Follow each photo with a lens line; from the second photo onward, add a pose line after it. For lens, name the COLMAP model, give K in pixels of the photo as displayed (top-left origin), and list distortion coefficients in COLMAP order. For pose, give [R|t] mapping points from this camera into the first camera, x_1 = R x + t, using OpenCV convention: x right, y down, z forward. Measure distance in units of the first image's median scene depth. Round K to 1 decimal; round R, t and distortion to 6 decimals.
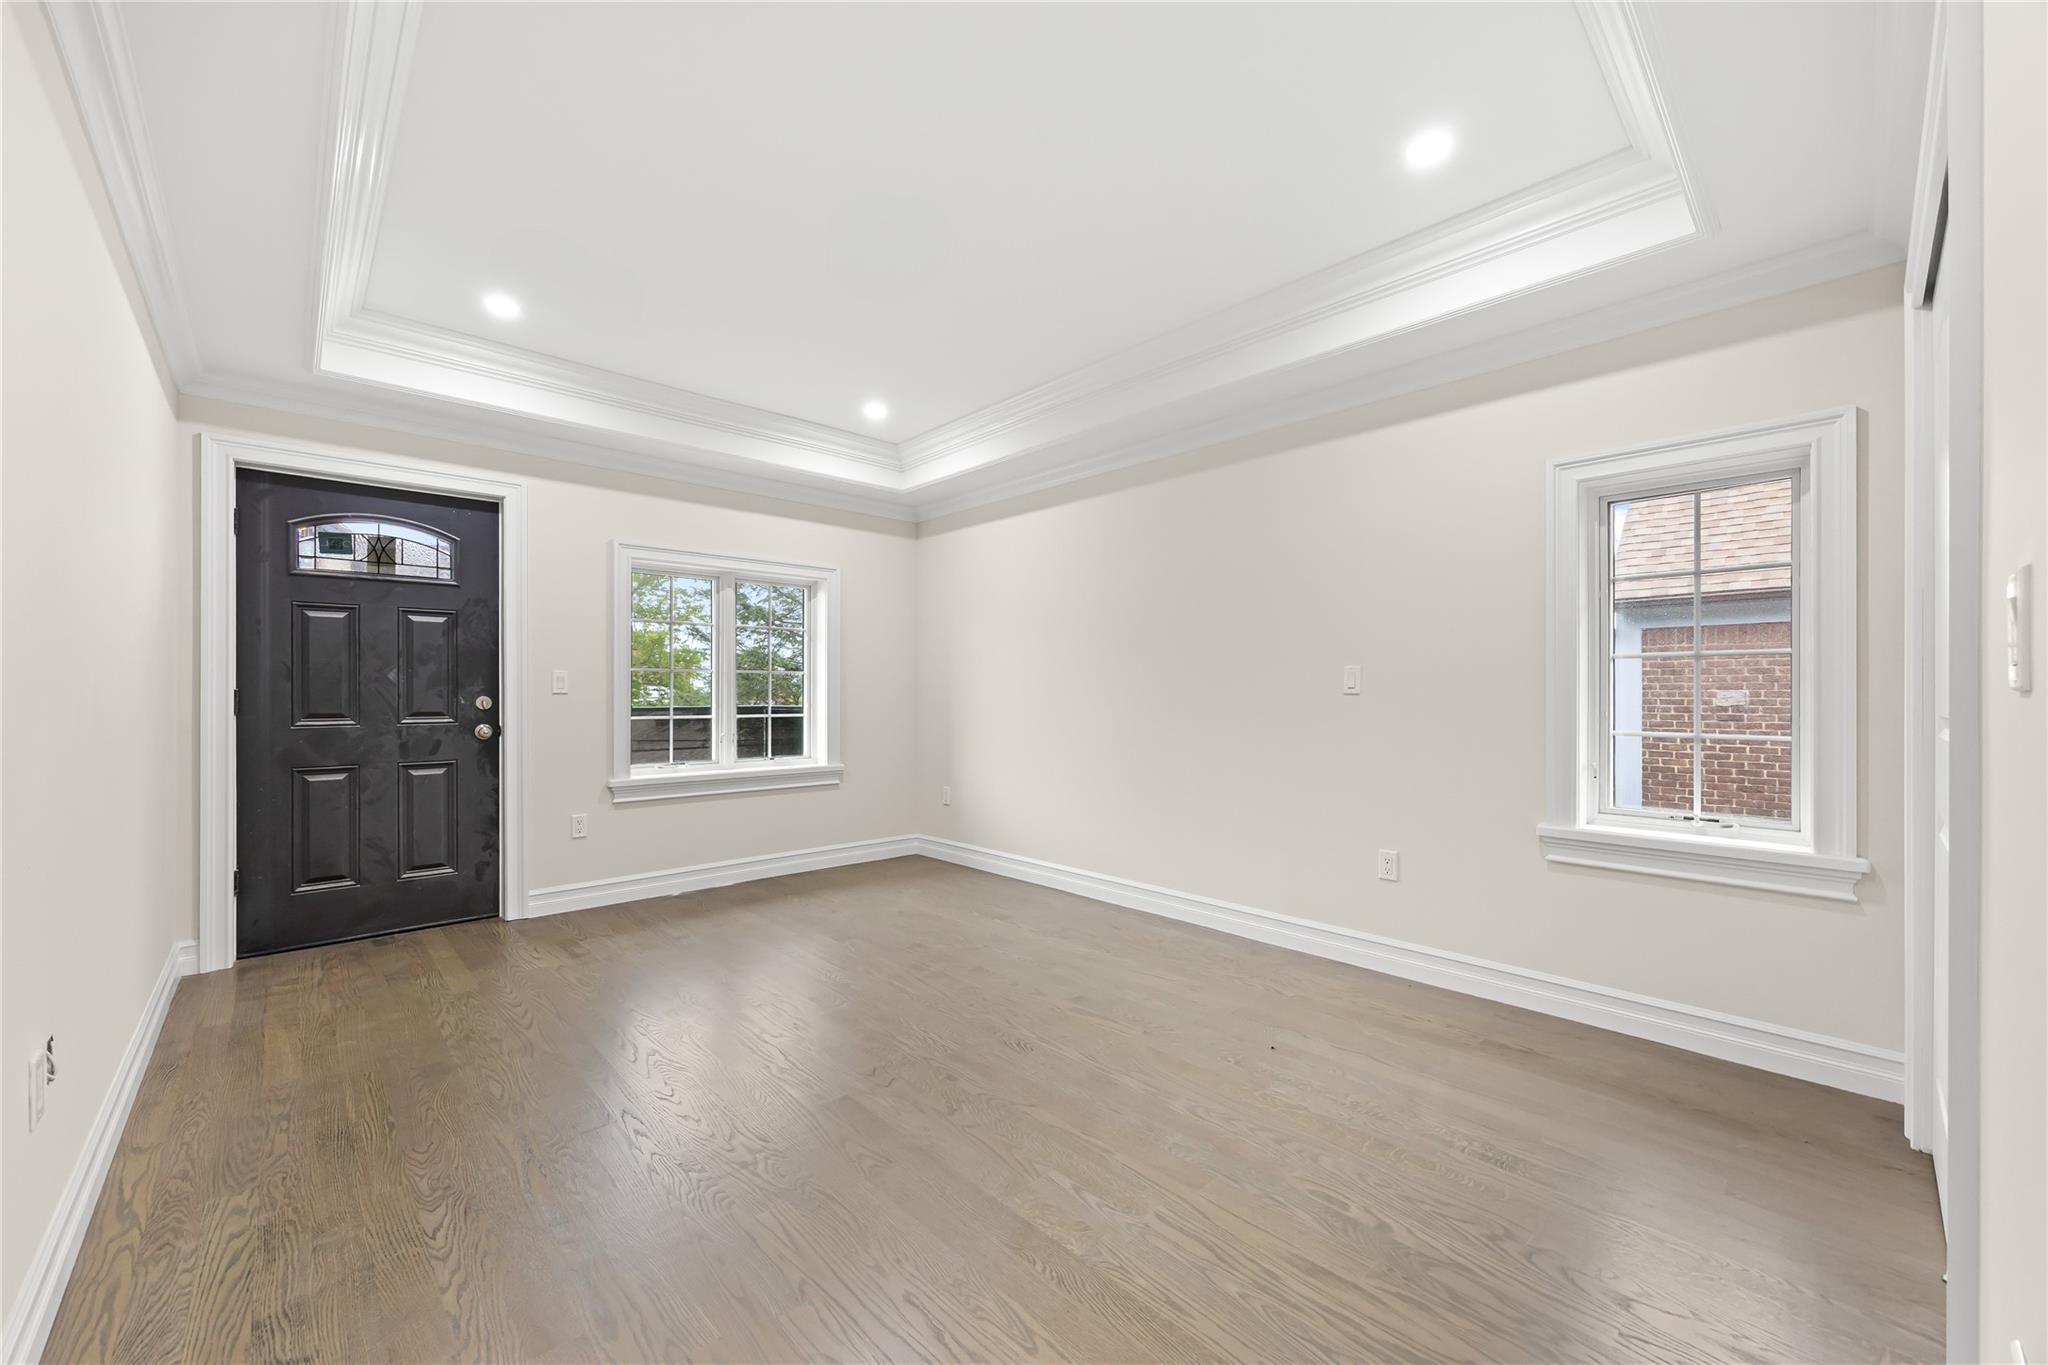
lens RADIAL K [[863.3, 0, 1076.9], [0, 863.3, 683.2], [0, 0, 1]] dist [-0.000323, -0.000256]
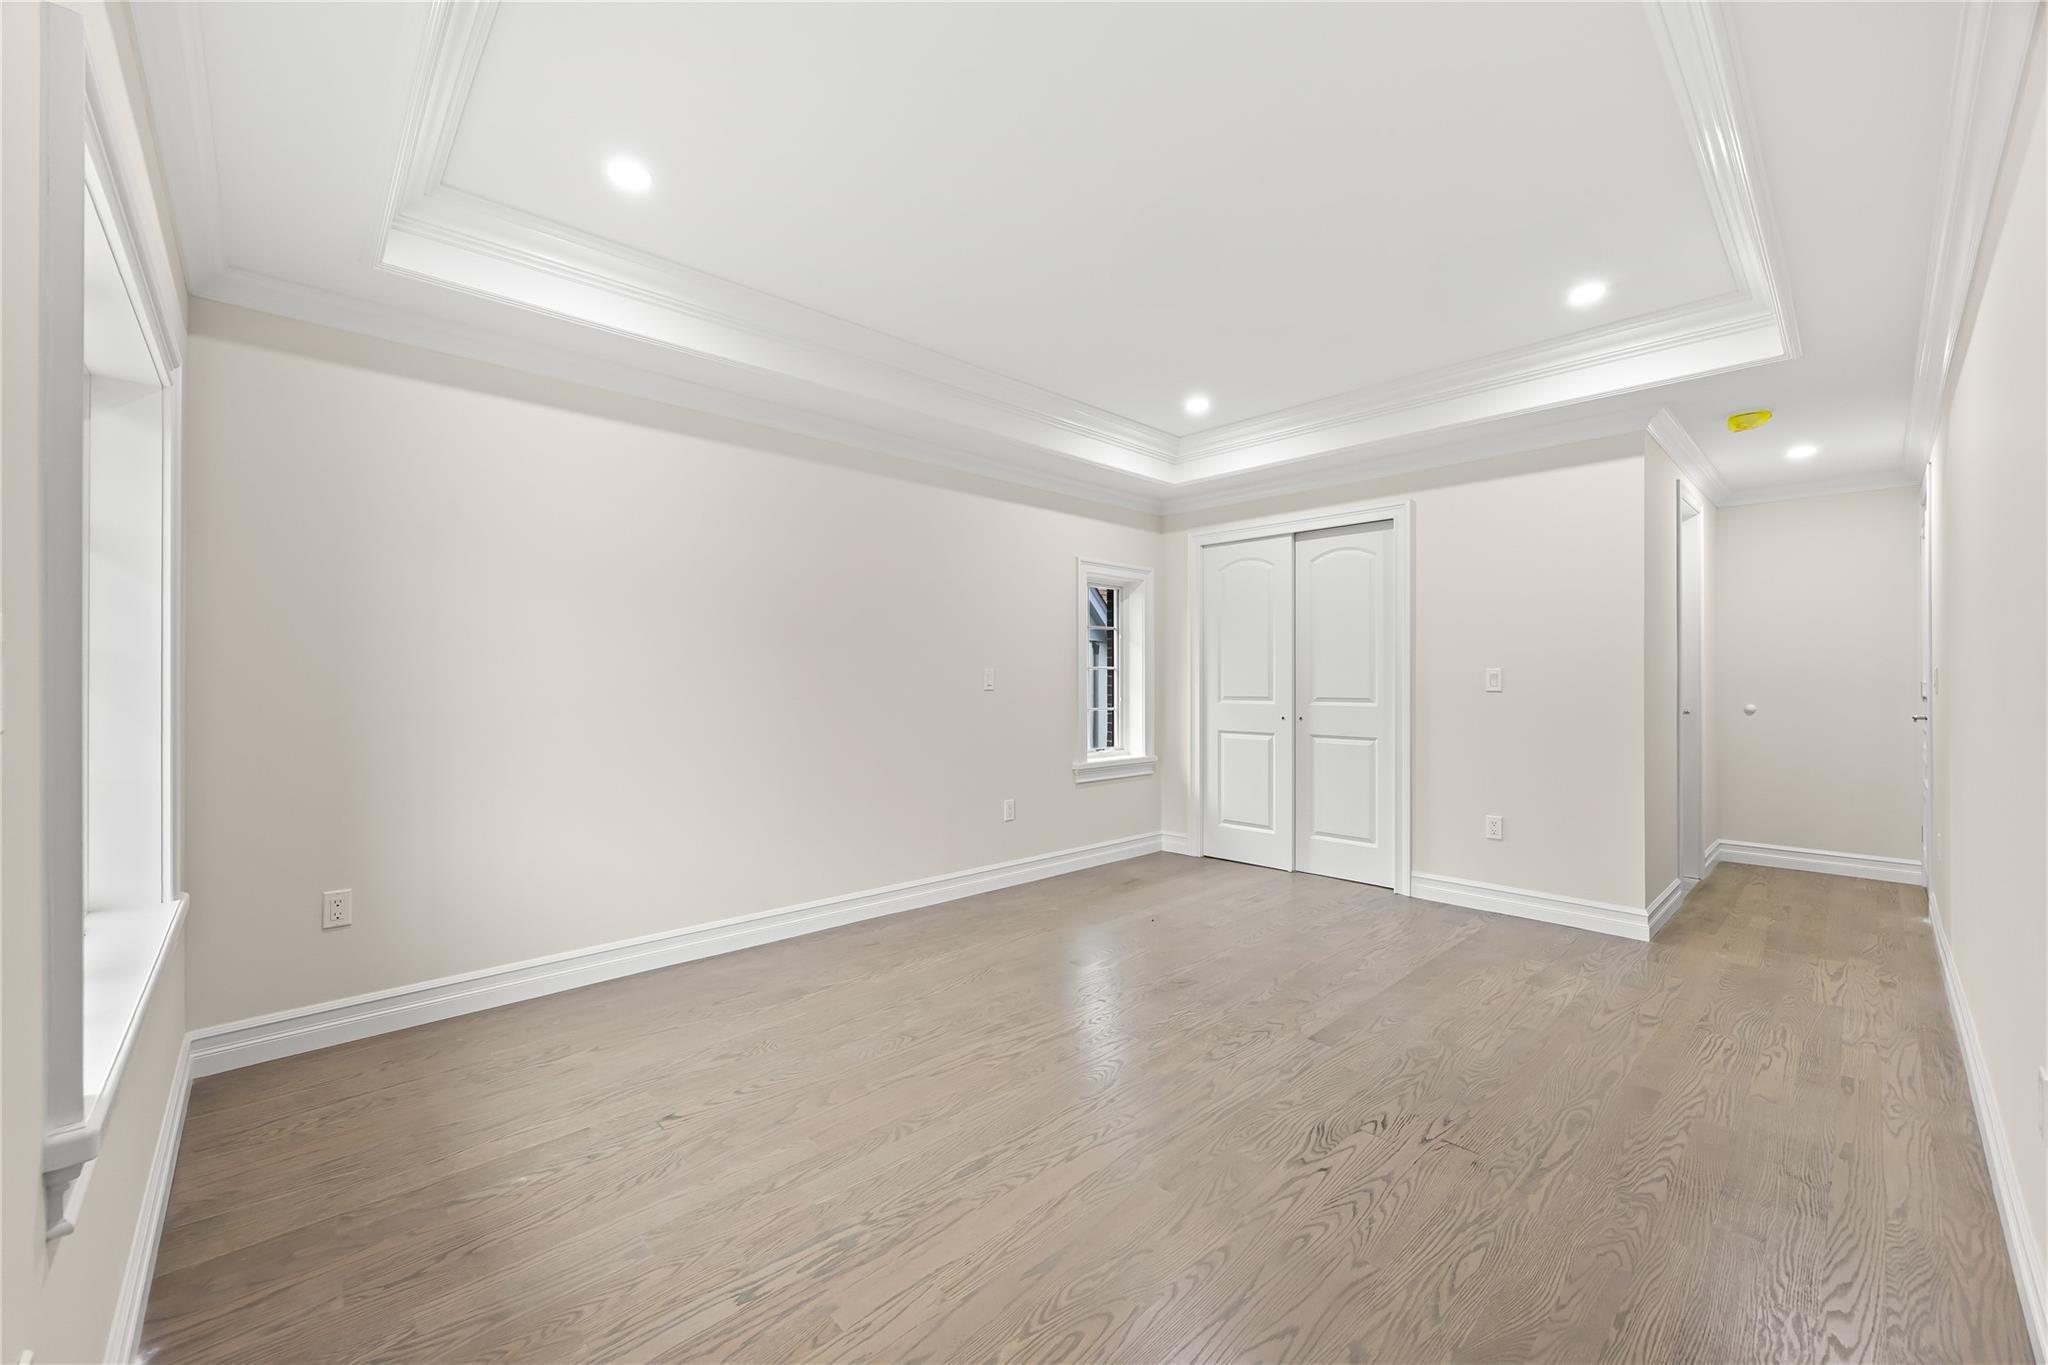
lens RADIAL K [[799.1, 0, 1024.3], [0, 799.1, 659.5], [0, 0, 1]] dist [-0.000097, -0.000394]
pose [[-0.010967, 0.026287, 0.999594, -1.228178], [-0.014246, 0.999549, -0.026442, -0.003672], [-0.999838, -0.014531, -0.010588, 1.266619]]
